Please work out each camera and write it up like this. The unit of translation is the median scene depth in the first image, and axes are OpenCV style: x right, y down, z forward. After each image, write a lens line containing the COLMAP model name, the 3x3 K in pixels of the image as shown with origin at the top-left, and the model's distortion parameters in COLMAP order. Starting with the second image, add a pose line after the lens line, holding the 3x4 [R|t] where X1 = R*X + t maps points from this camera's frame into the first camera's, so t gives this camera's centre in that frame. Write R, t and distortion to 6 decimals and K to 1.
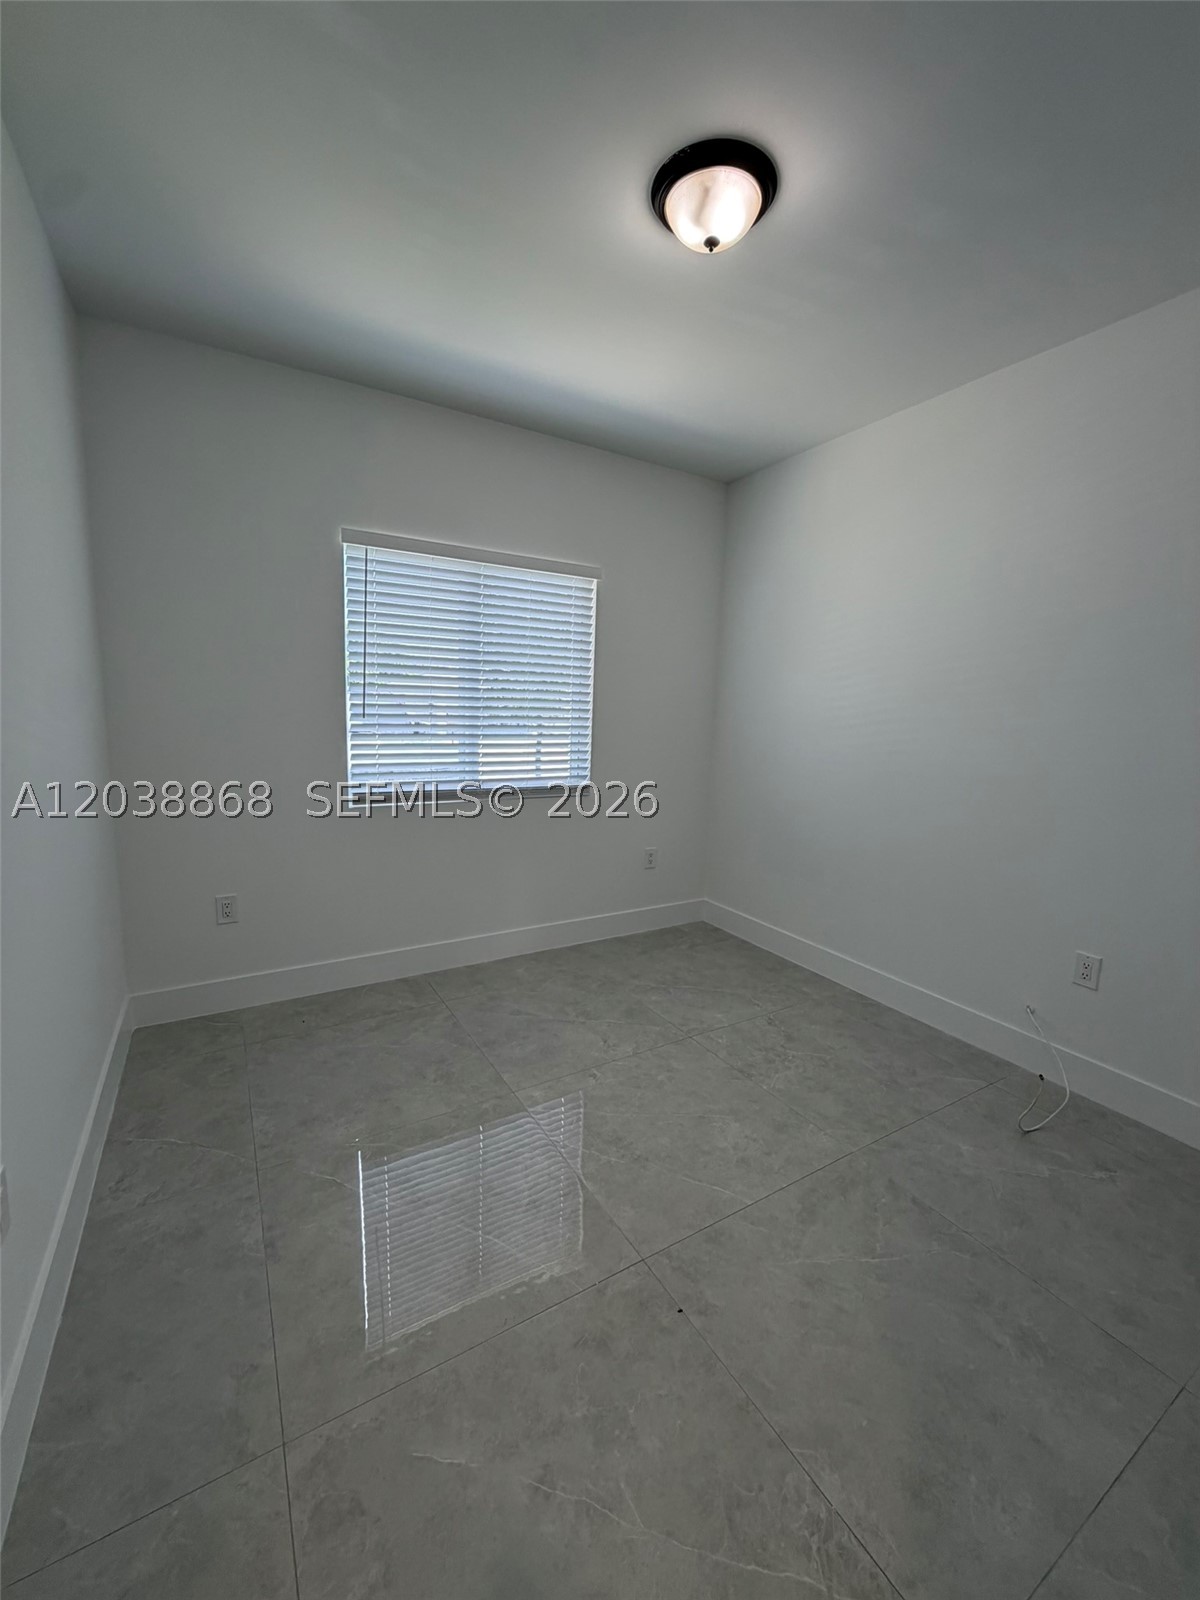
lens RADIAL K [[639.4, 0, 602.9], [0, 639.4, 800.1], [0, 0, 1]] dist [0.002480, -0.000282]
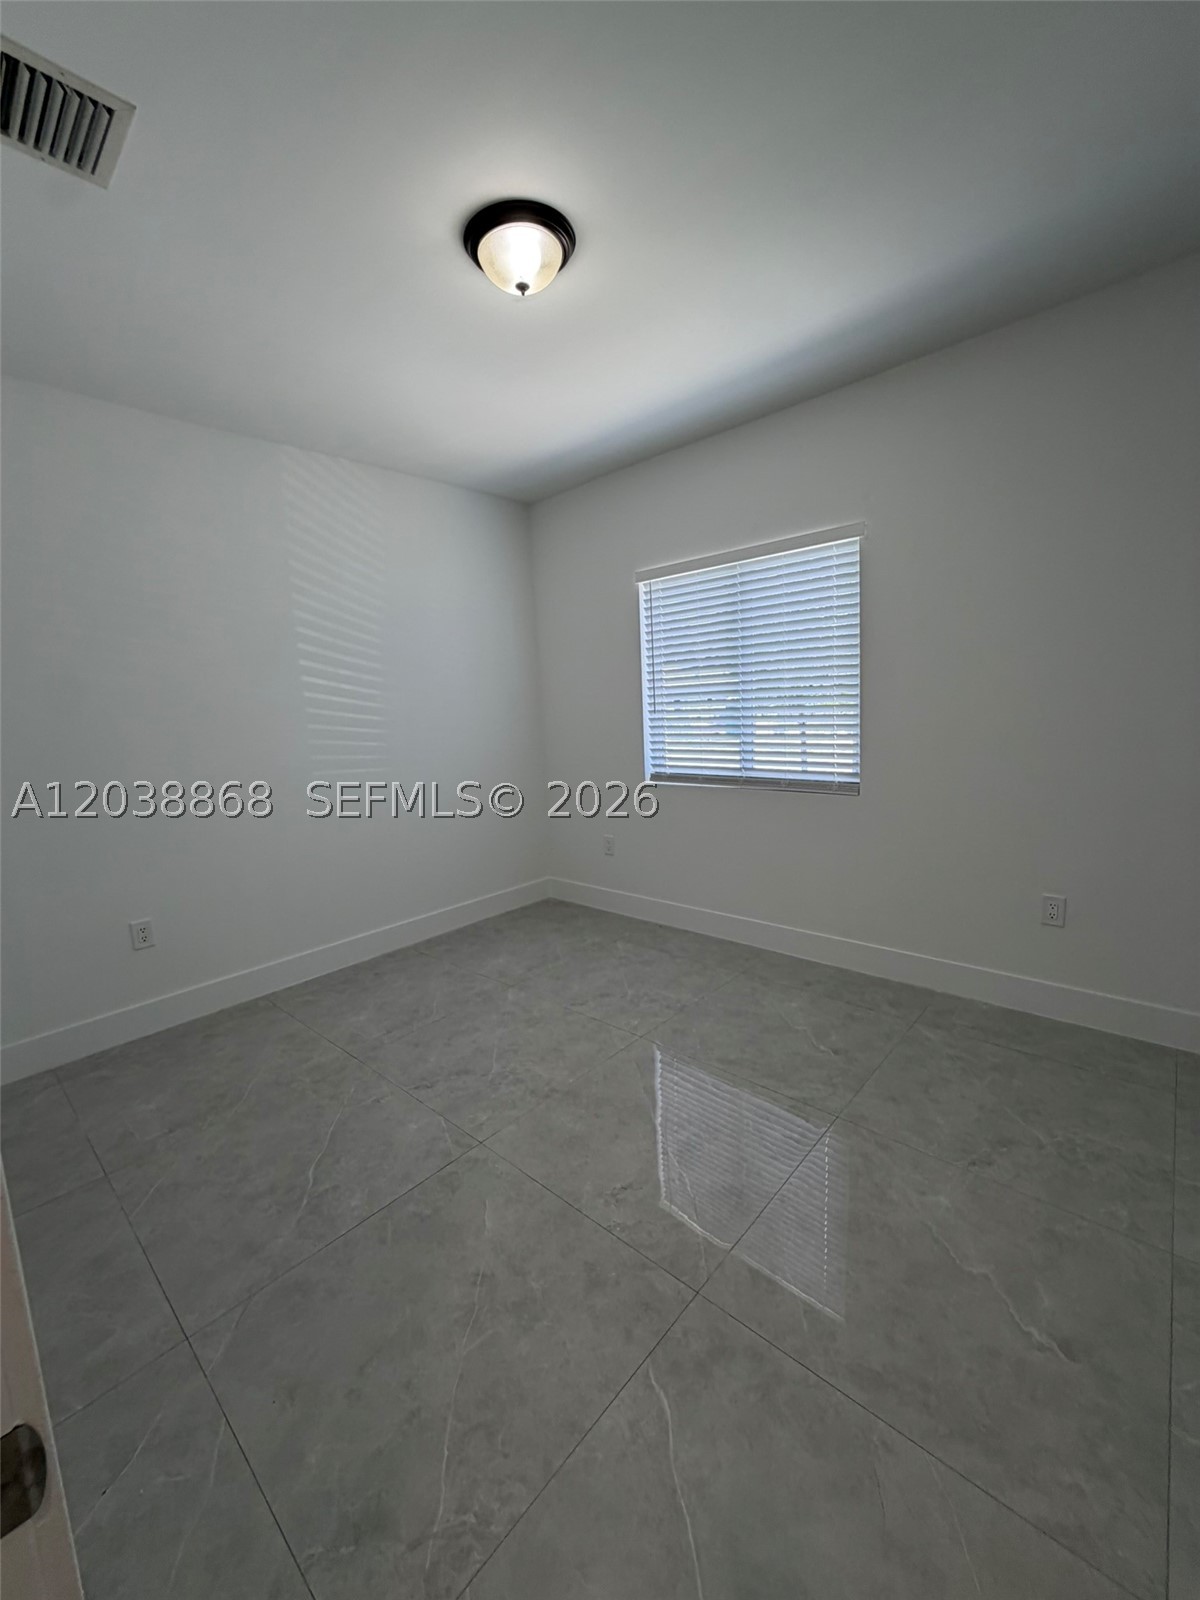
lens RADIAL K [[639.4, 0, 601.5], [0, 639.4, 784.6], [0, 0, 1]] dist [0.002480, -0.000282]
pose [[0.289570, 0.079091, -0.953884, 1.159820], [-0.090039, 0.994412, 0.055118, -0.067580], [0.952913, 0.069927, 0.295073, 0.748187]]
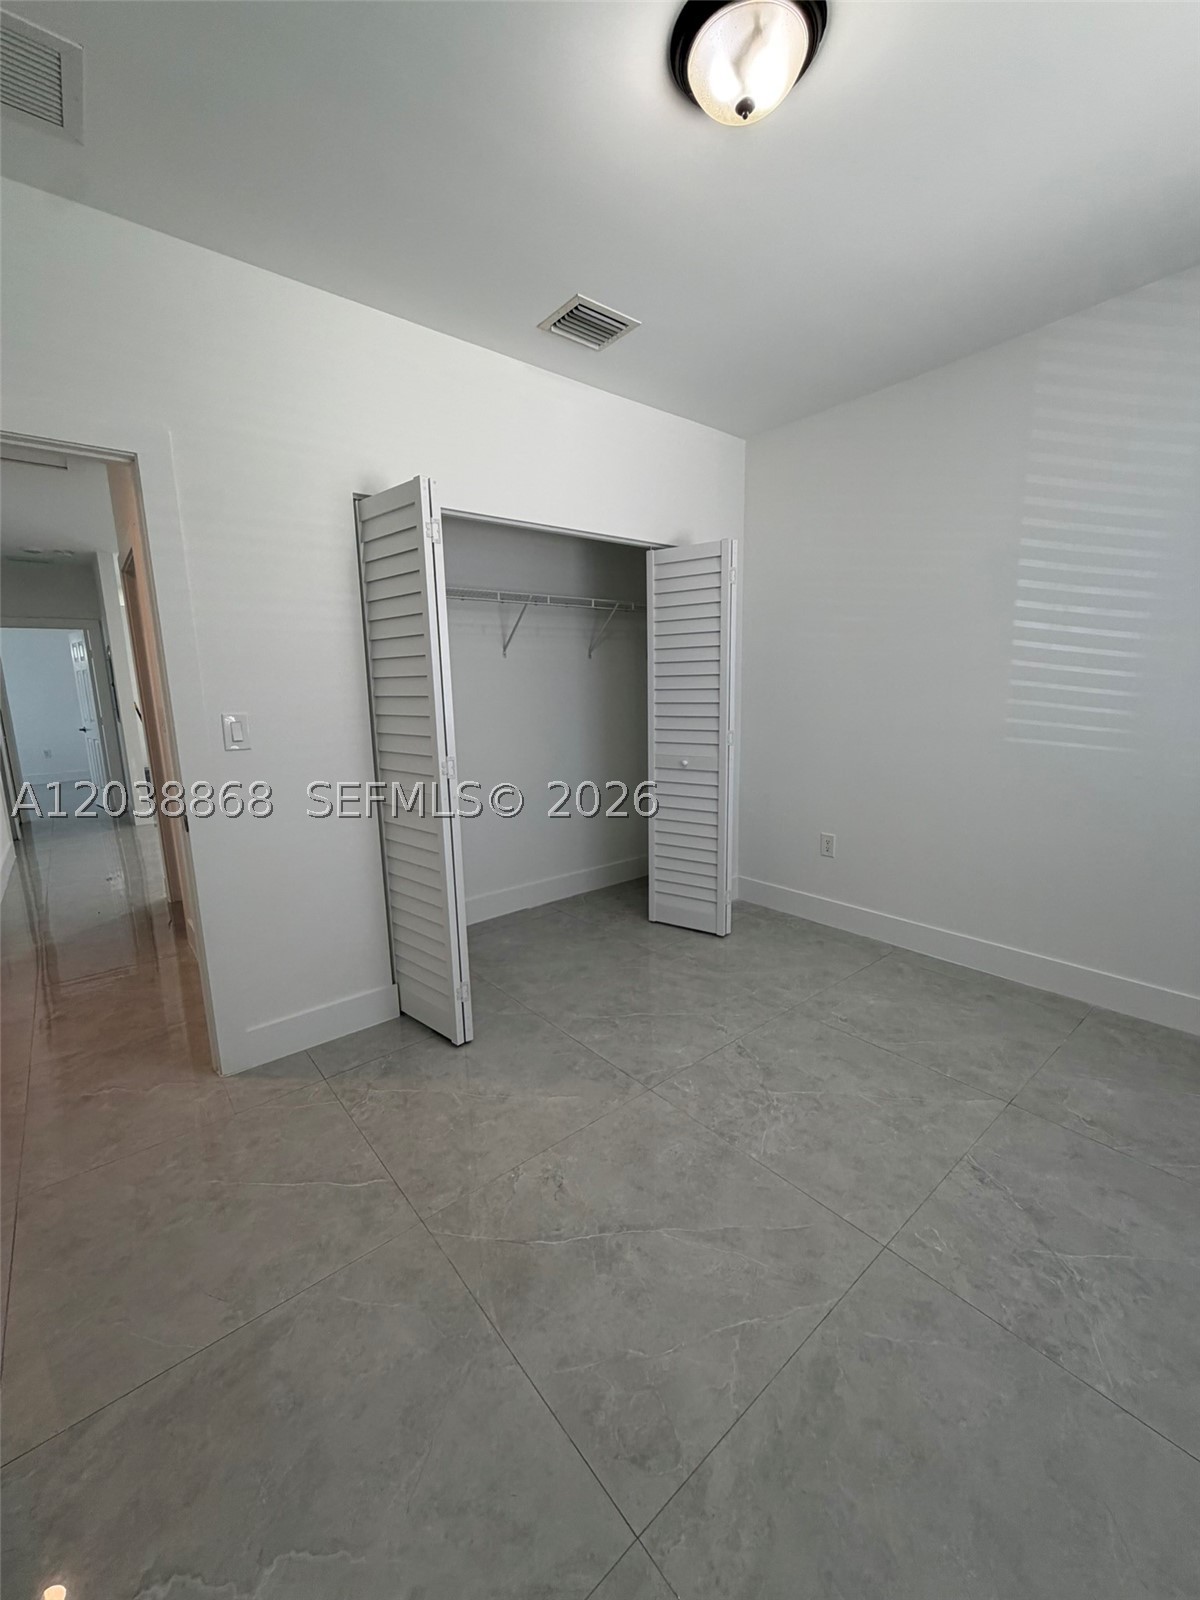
lens RADIAL K [[639.4, 0, 601.5], [0, 639.4, 794.7], [0, 0, 1]] dist [0.002480, -0.000282]
pose [[-0.988385, 0.024002, -0.150062, -0.113446], [-0.024141, 0.950113, 0.310970, -0.358275], [0.150040, 0.310980, -0.938498, 2.461849]]
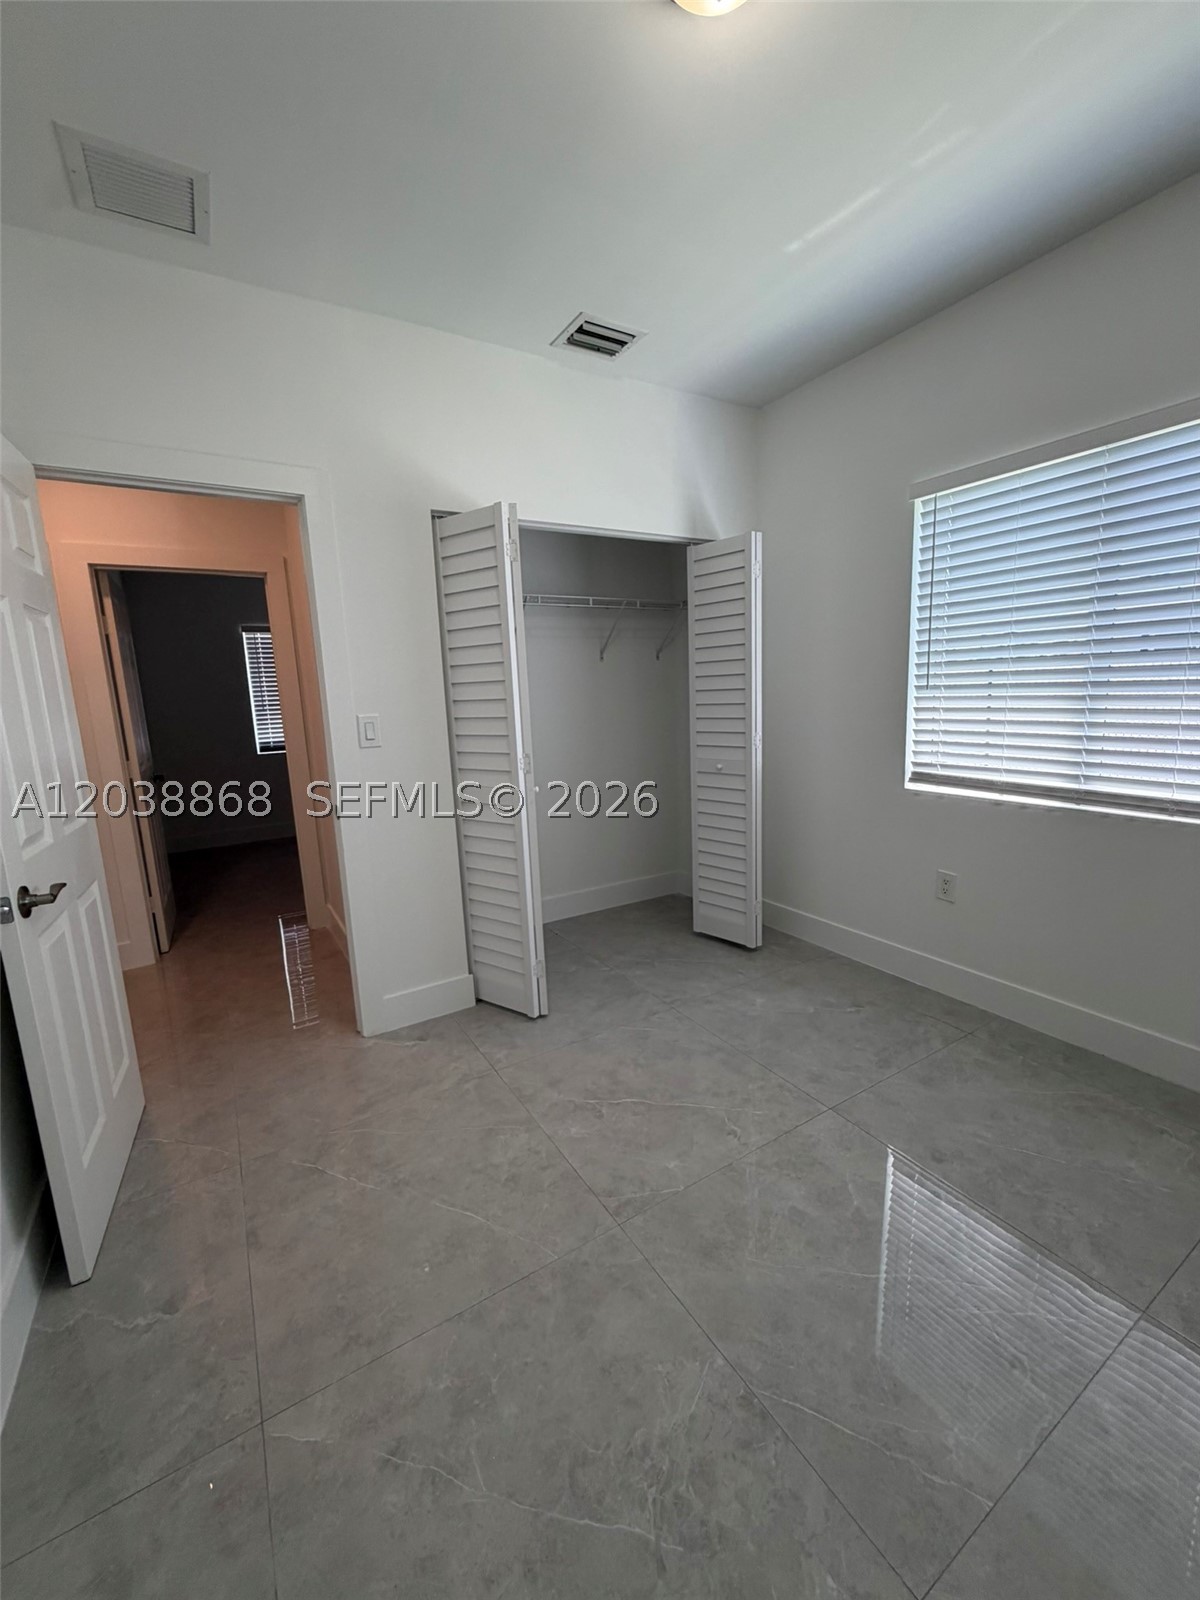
lens RADIAL K [[639.4, 0, 606.5], [0, 639.4, 807.9], [0, 0, 1]] dist [0.002480, -0.000282]
pose [[0.998303, -0.057855, 0.006603, 0.288196], [0.057492, 0.997287, 0.045968, 0.012820], [-0.009244, -0.045511, 0.998921, 0.025829]]
